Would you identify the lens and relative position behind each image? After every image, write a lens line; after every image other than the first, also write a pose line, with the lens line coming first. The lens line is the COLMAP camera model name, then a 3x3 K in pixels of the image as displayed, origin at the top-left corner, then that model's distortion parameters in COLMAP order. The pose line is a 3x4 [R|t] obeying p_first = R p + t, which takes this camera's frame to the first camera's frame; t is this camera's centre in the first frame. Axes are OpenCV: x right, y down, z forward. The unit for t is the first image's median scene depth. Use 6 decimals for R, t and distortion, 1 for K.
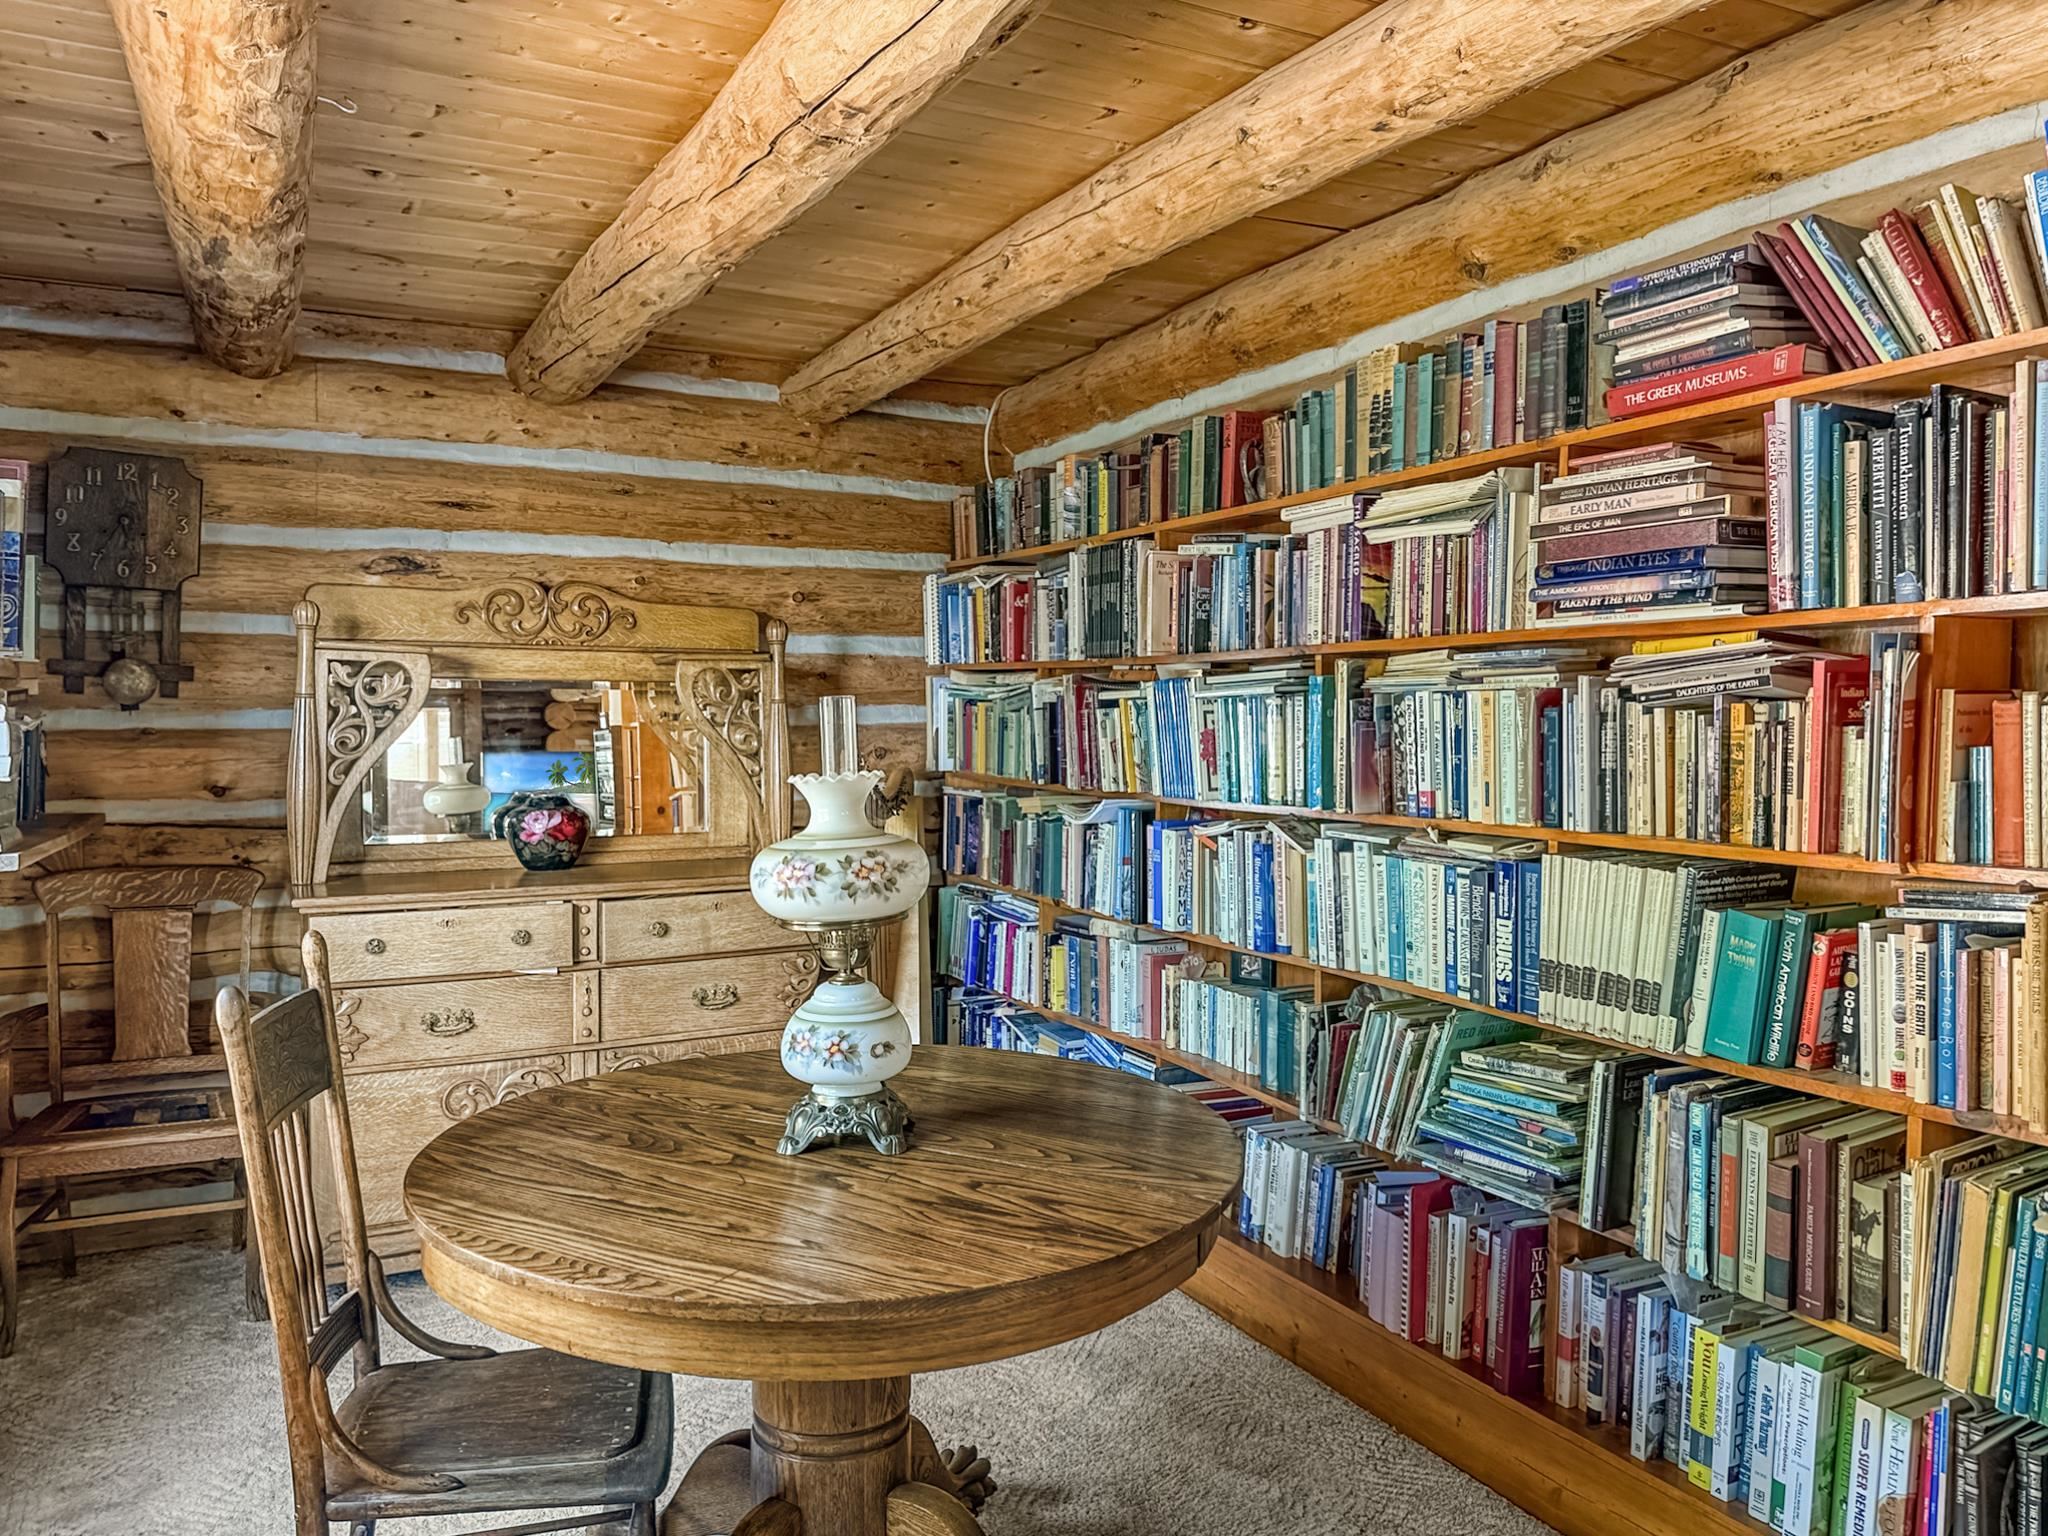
lens RADIAL K [[1451.5, 0, 1017.5], [0, 1451.5, 725.6], [0, 0, 1]] dist [0.134511, -0.240688]
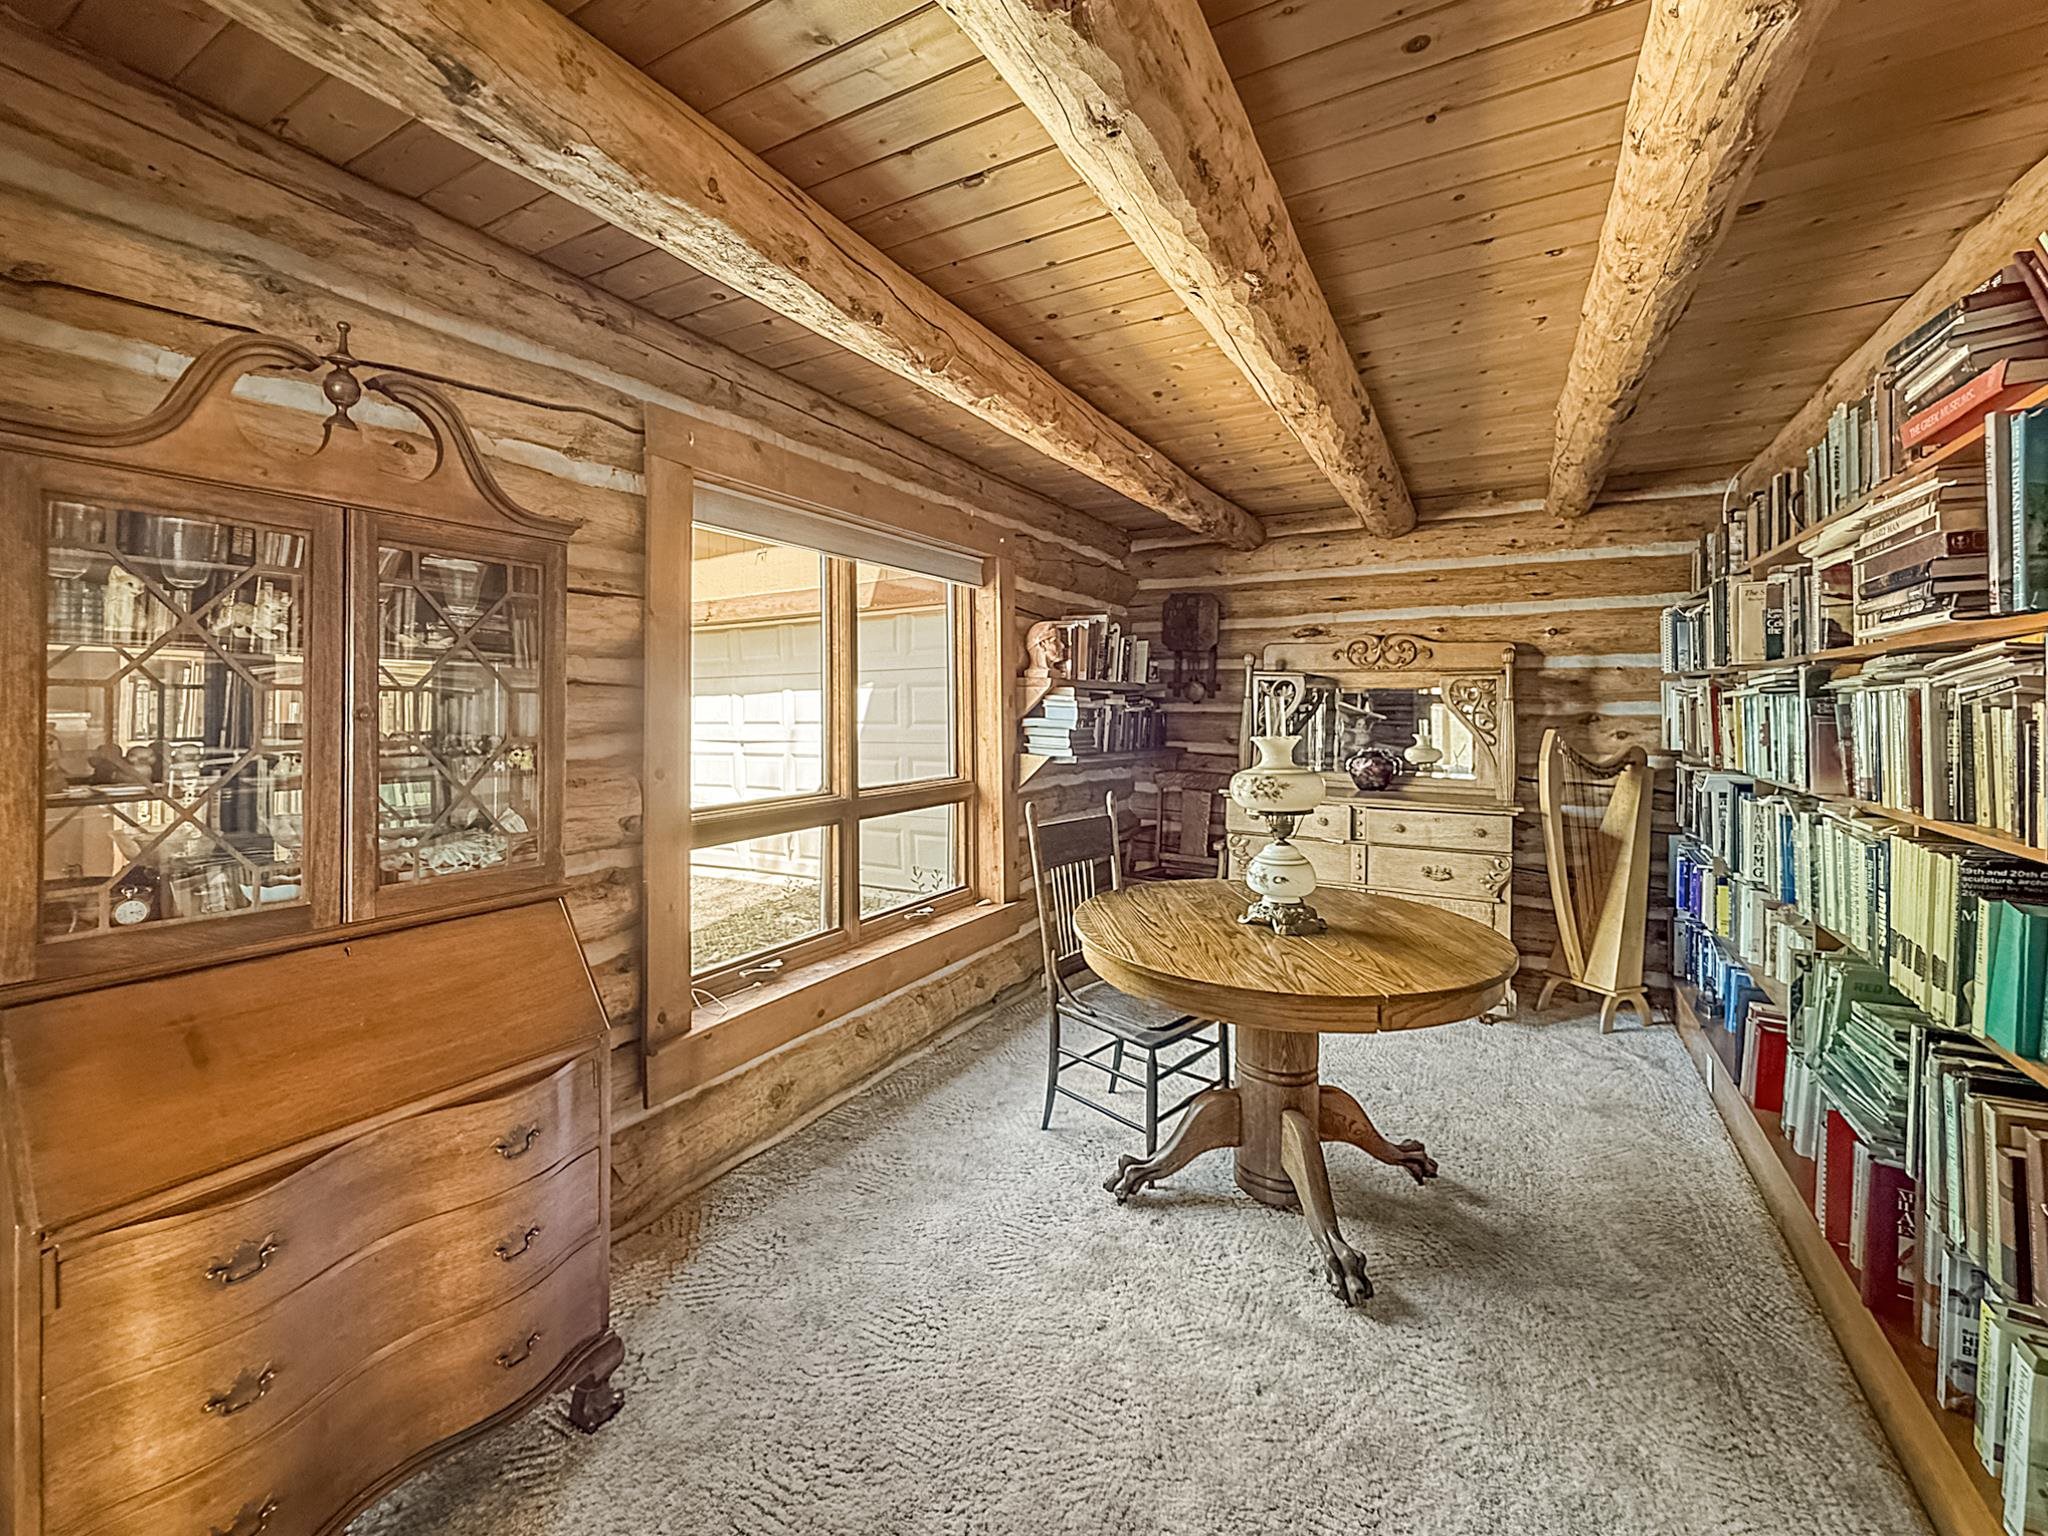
lens RADIAL K [[842.7, 0, 1025.5], [0, 842.7, 680.0], [0, 0, 1]] dist [0.003495, 0.000199]
pose [[0.544206, -0.020060, -0.838712, 0.340235], [-0.012422, 0.999412, -0.031964, -0.001939], [0.838860, 0.027814, 0.543636, 0.052918]]
